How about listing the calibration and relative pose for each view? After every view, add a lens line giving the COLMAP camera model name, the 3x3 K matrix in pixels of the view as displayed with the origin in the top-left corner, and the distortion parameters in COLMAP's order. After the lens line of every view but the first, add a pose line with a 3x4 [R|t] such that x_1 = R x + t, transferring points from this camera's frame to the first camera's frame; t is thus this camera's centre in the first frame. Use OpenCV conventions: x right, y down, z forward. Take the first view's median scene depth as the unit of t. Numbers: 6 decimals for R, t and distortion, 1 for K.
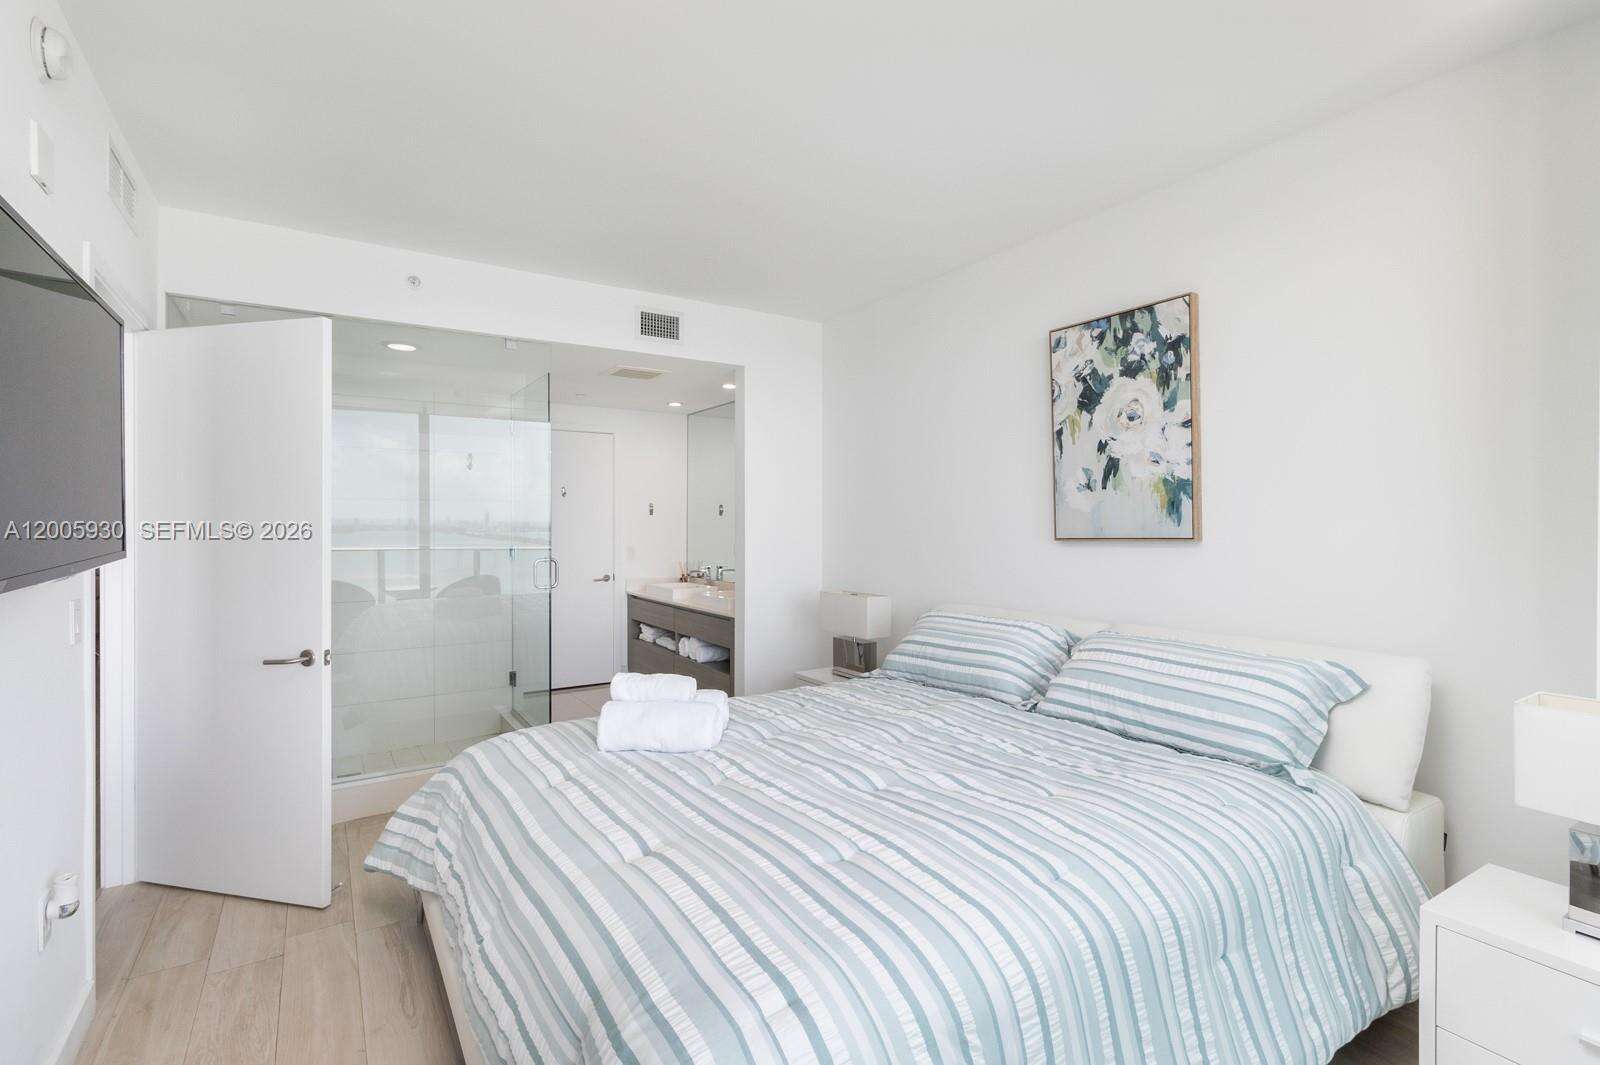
lens RADIAL K [[740.5, 0, 803.3], [0, 740.5, 529.9], [0, 0, 1]] dist [0.003119, 0.002101]
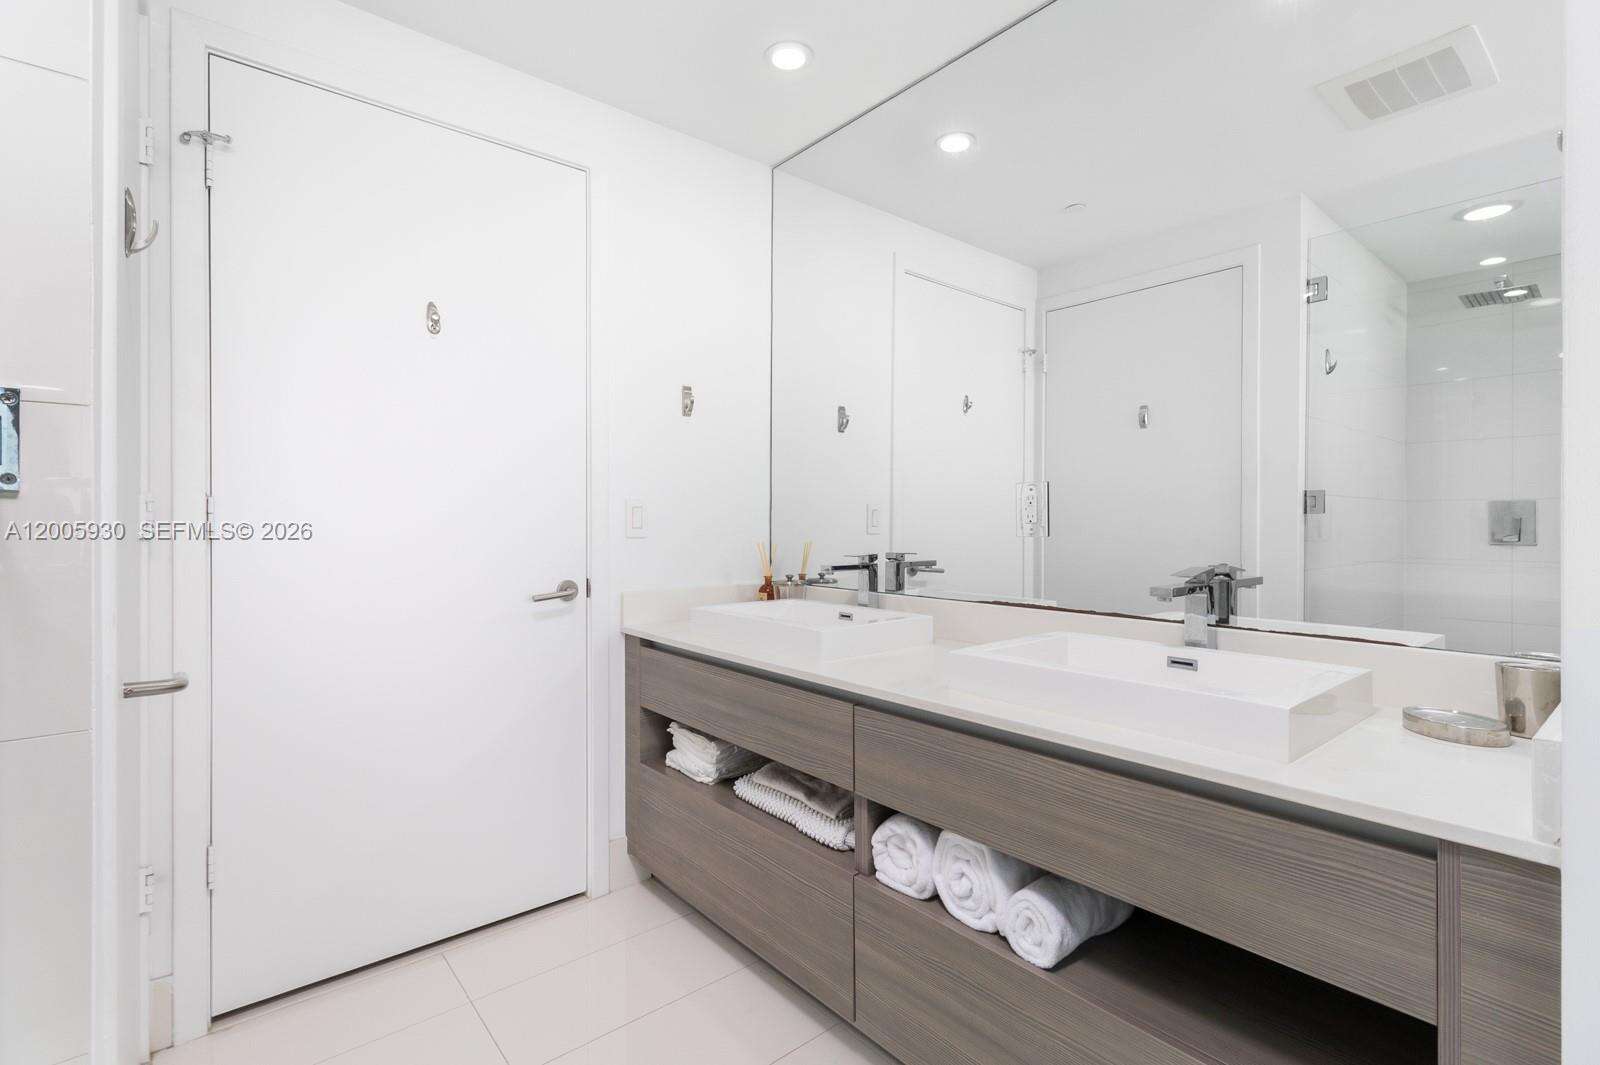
lens RADIAL K [[740.5, 0, 793.5], [0, 740.5, 529.8], [0, 0, 1]] dist [0.003119, 0.002101]
pose [[0.993882, -0.002299, 0.110427, -0.200506], [0.002569, 0.999994, -0.002306, 0.038136], [-0.110421, 0.002576, 0.993882, 0.653719]]
